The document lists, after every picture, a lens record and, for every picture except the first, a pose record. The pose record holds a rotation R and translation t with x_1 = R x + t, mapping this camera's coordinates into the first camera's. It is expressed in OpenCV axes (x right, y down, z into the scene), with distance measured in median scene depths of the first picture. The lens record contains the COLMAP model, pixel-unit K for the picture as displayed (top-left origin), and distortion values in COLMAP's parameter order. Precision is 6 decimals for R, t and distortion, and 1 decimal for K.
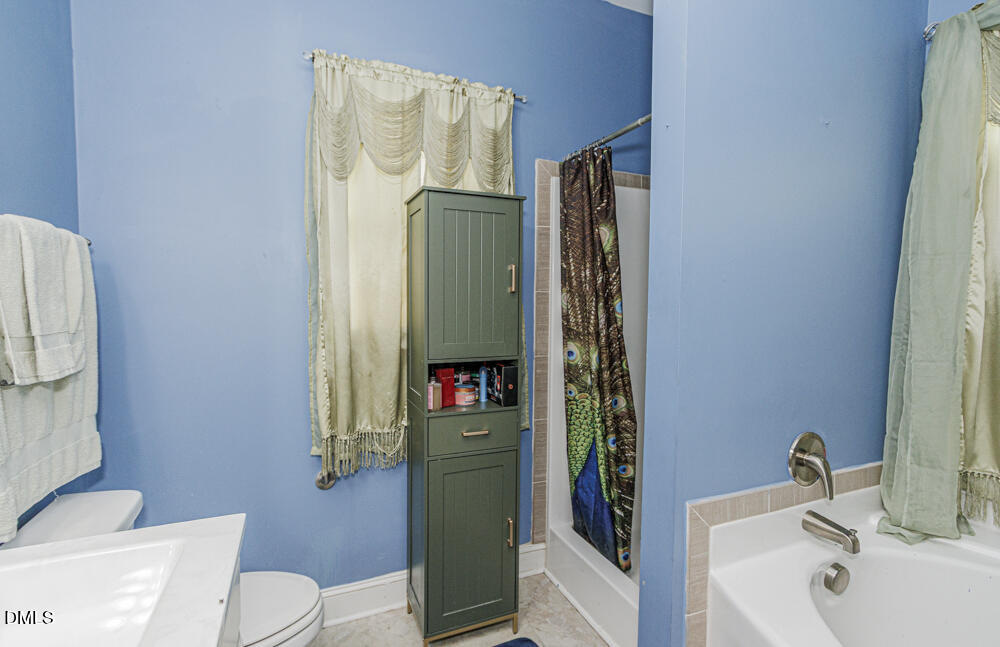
lens RADIAL K [[466.4, 0, 497.4], [0, 466.4, 320.0], [0, 0, 1]] dist [0.010200, -0.000172]
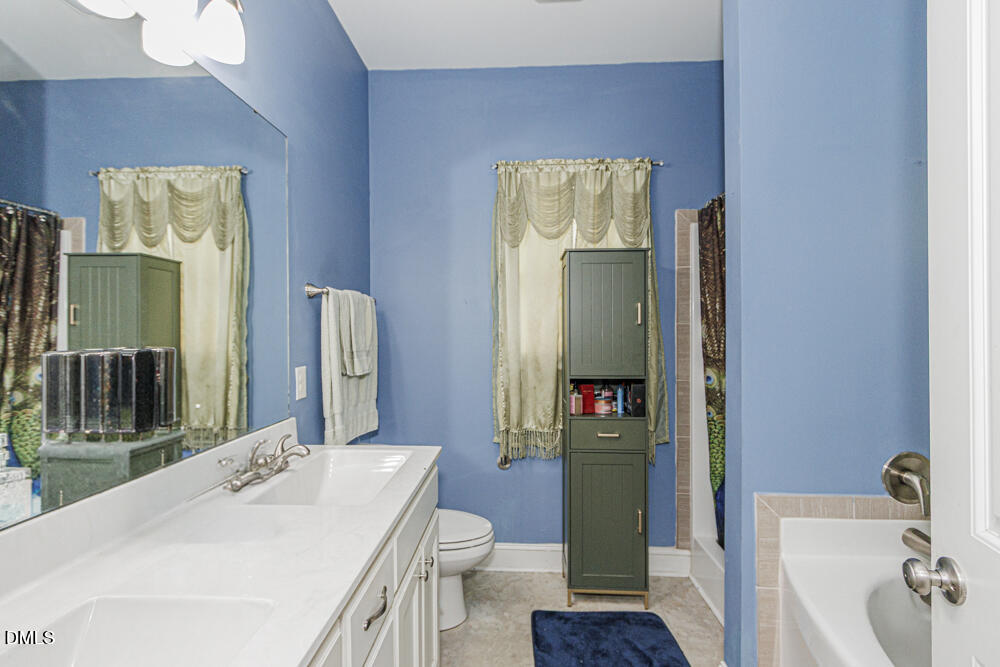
lens RADIAL K [[478.5, 0, 498.2], [0, 478.5, 328.3], [0, 0, 1]] dist [0.009473, 0.000188]
pose [[0.902179, -0.014274, -0.431125, 0.225623], [-0.010221, 0.998464, -0.054447, 0.022488], [0.431240, 0.053527, 0.900648, -0.291924]]
